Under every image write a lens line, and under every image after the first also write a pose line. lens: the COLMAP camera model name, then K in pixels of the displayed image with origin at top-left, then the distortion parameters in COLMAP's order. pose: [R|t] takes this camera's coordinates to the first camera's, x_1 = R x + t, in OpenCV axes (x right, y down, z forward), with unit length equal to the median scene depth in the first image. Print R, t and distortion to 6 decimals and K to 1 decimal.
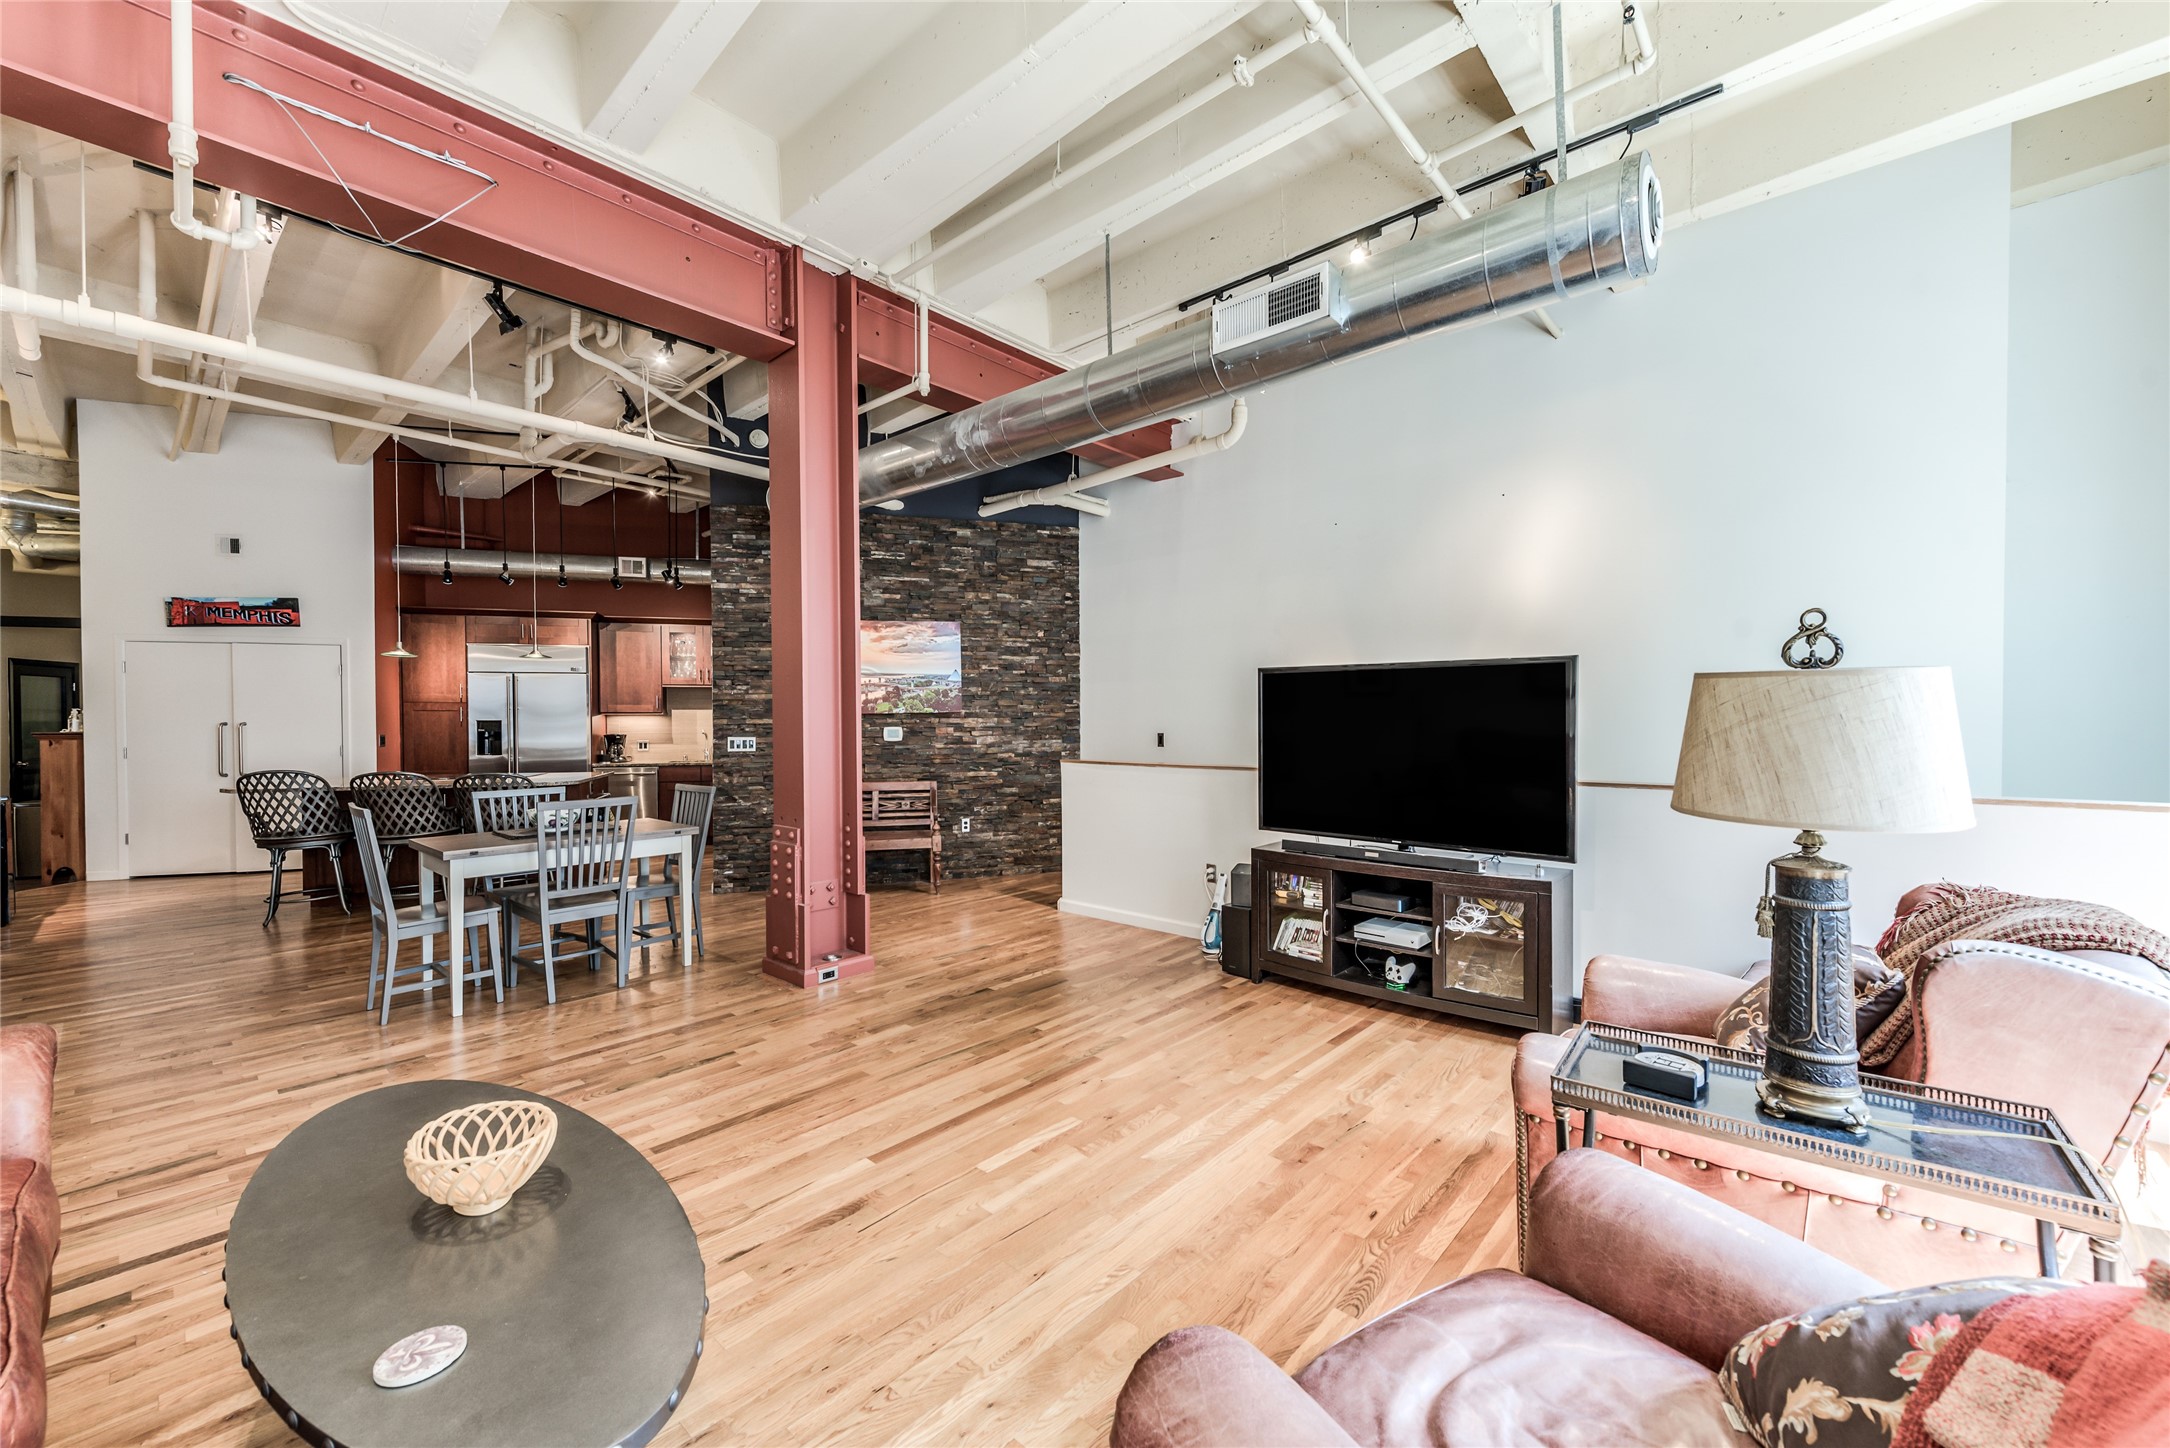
lens RADIAL K [[845.3, 0, 1095.5], [0, 845.3, 727.2], [0, 0, 1]] dist [0.003682, -0.000516]
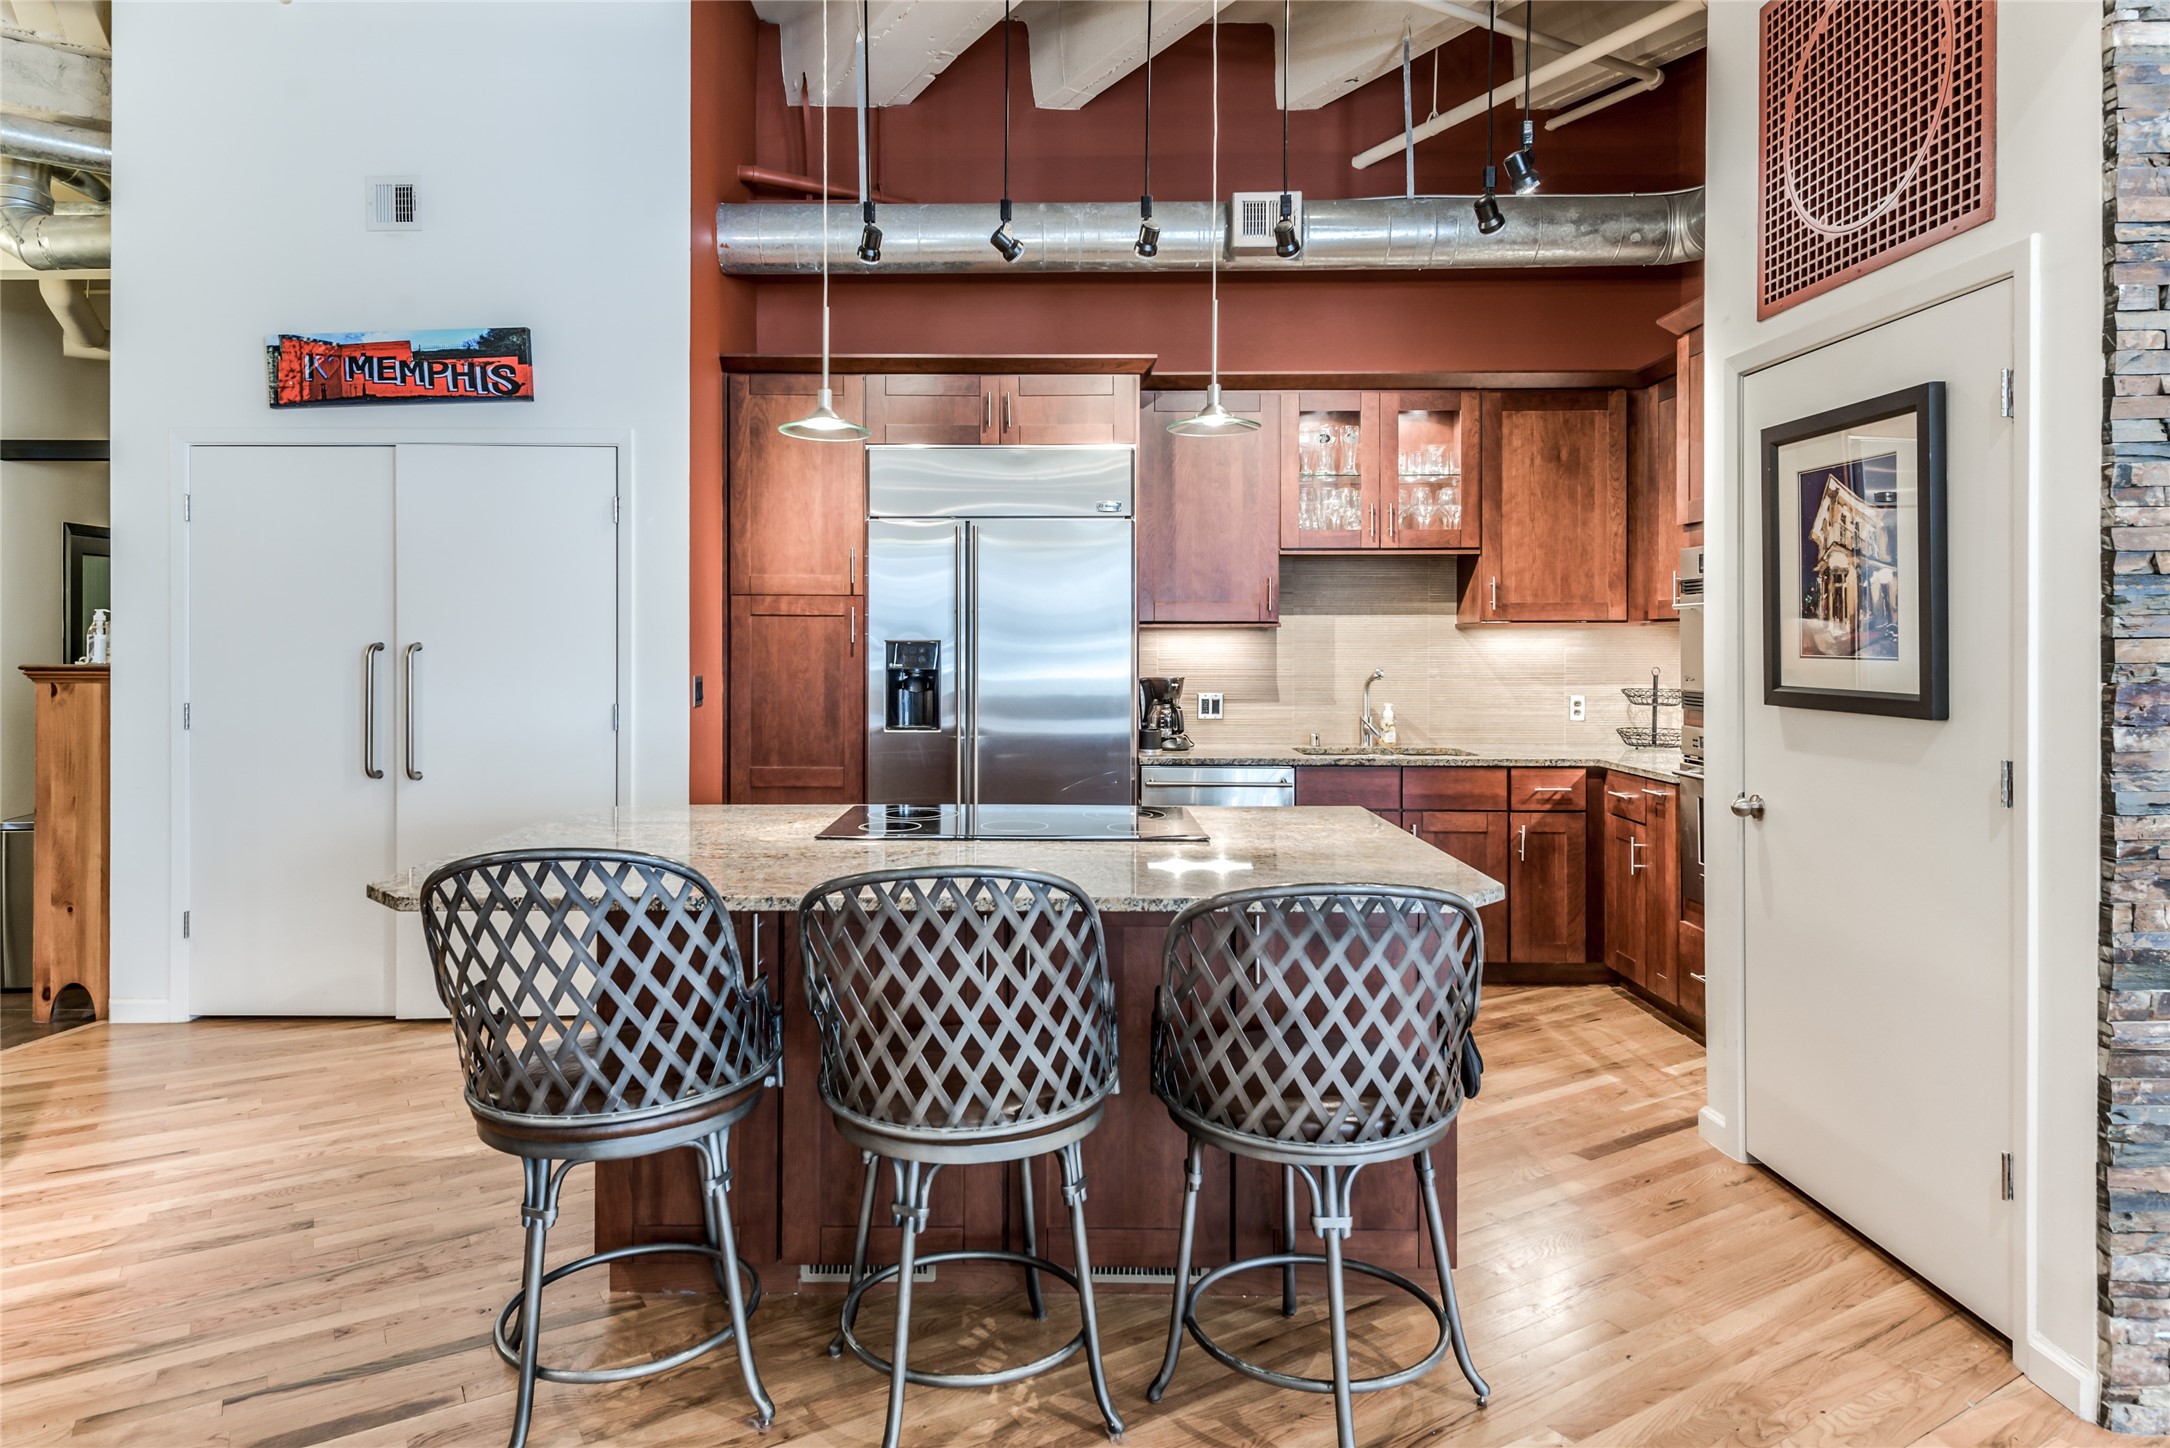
lens RADIAL K [[1257.4, 0, 1054.0], [0, 1257.4, 630.5], [0, 0, 1]] dist [0.002928, -0.000520]
pose [[0.955478, 0.001860, -0.295058, -0.566210], [-0.006221, 0.999885, -0.013844, -0.005634], [0.294998, 0.015063, 0.955379, 0.545060]]
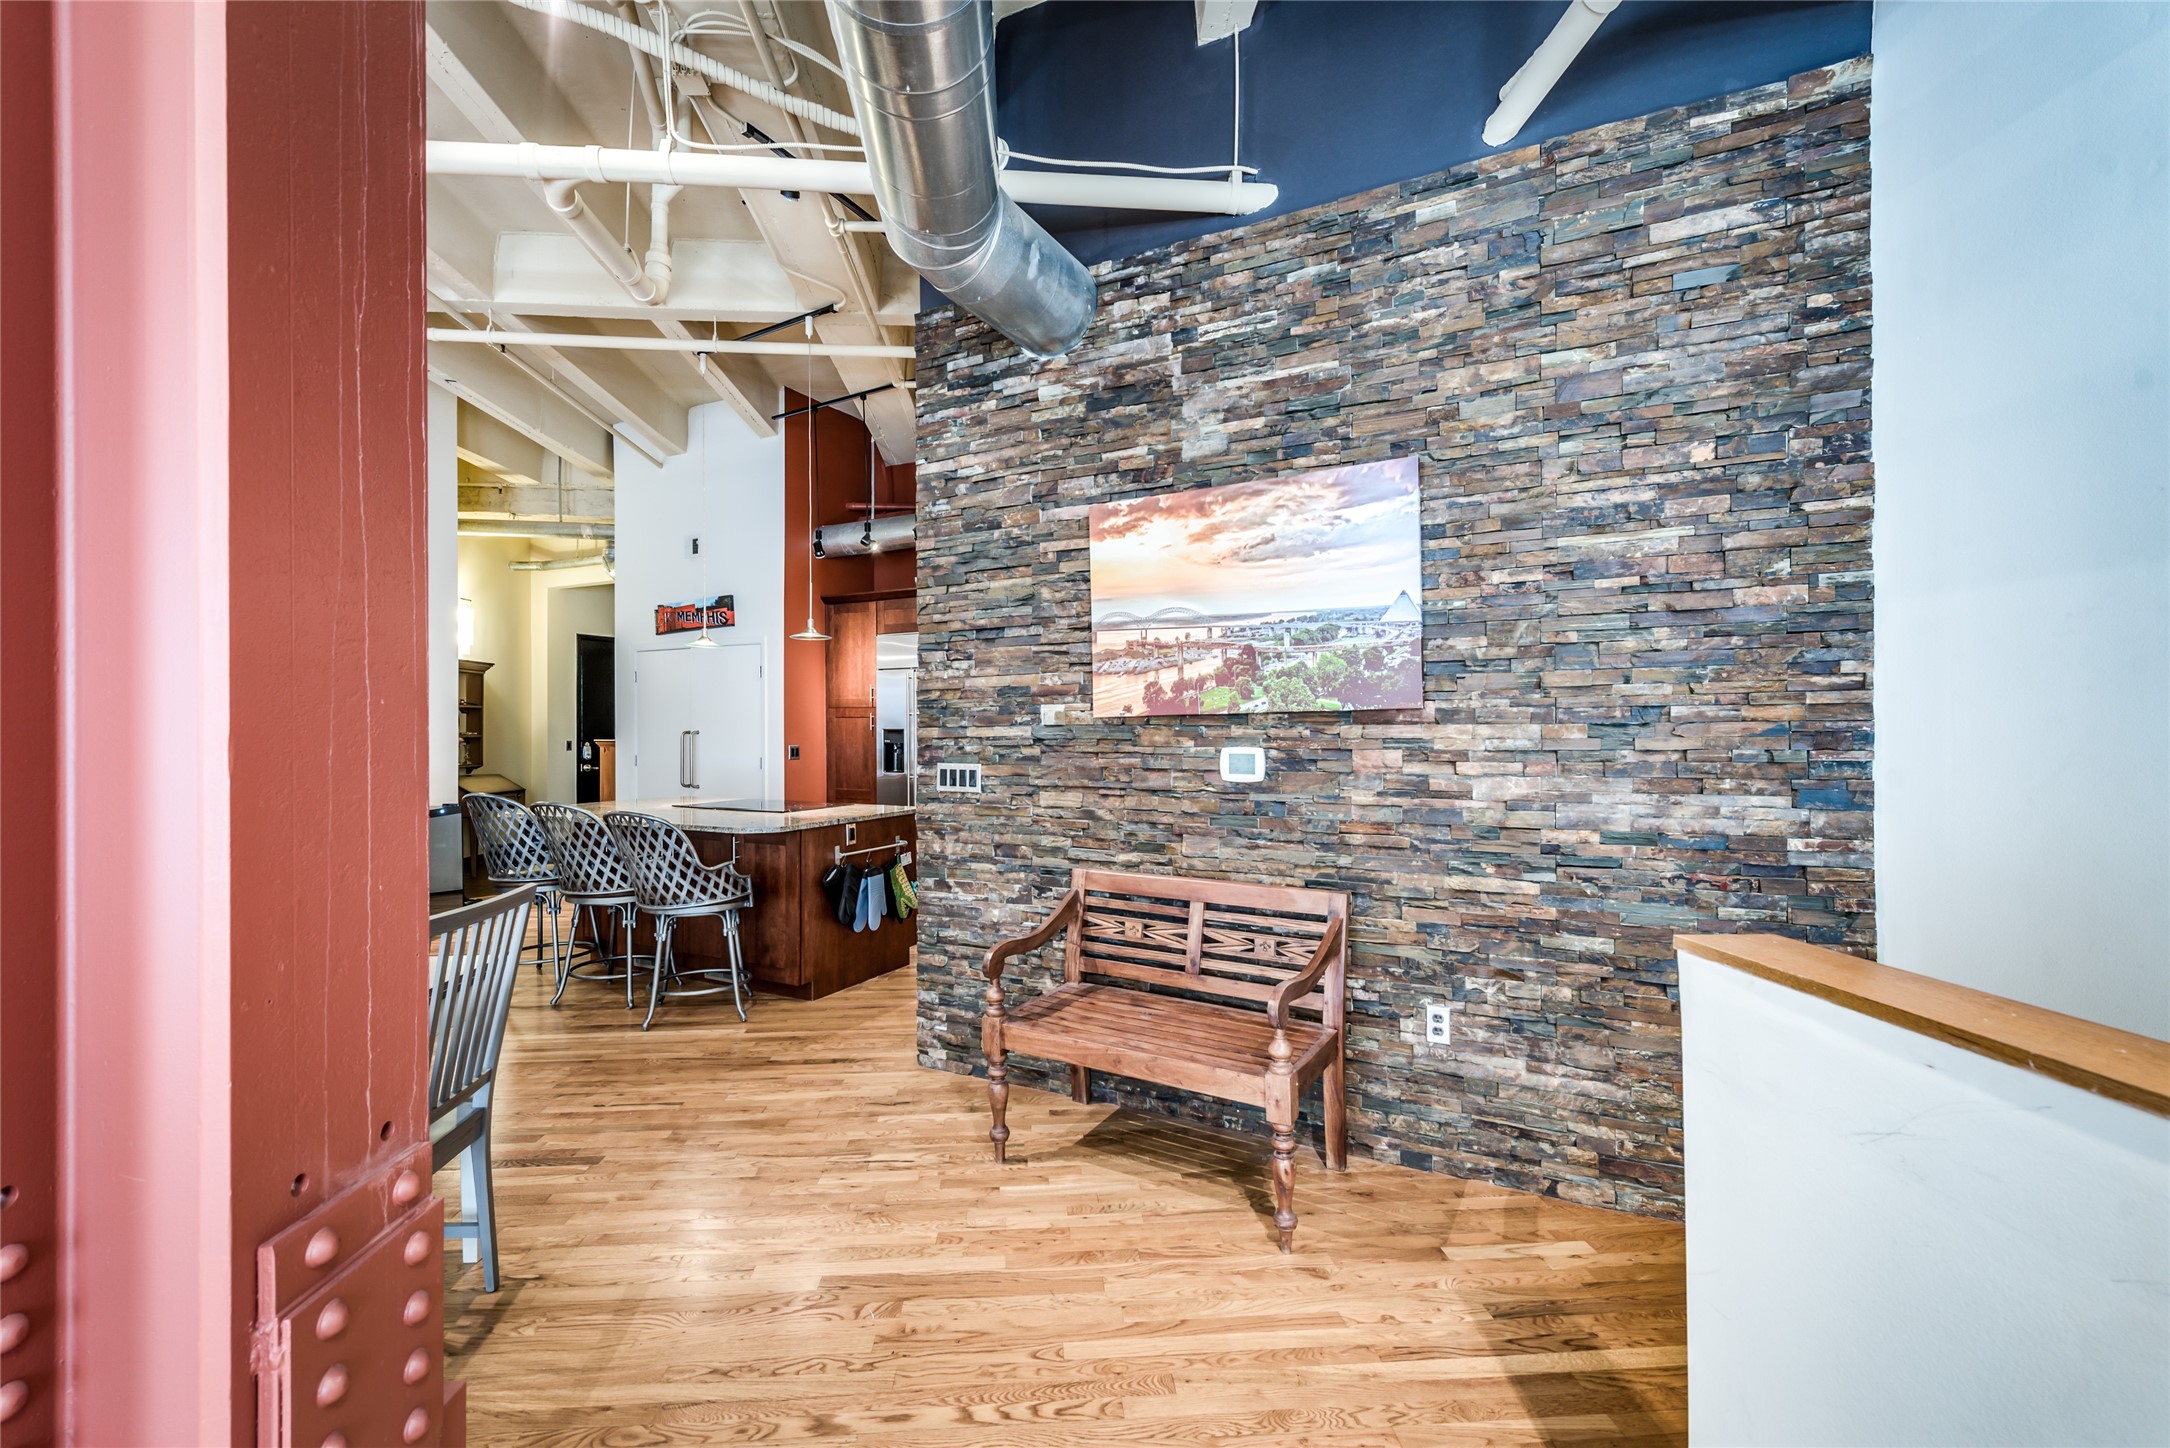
lens RADIAL K [[891.7, 0, 1082.7], [0, 891.7, 729.0], [0, 0, 1]] dist [0.008341, -0.000717]
pose [[0.707751, 0.001365, -0.706460, 0.006689], [-0.006537, 0.999968, -0.004617, -0.006143], [0.706431, 0.007886, 0.707738, 0.620326]]
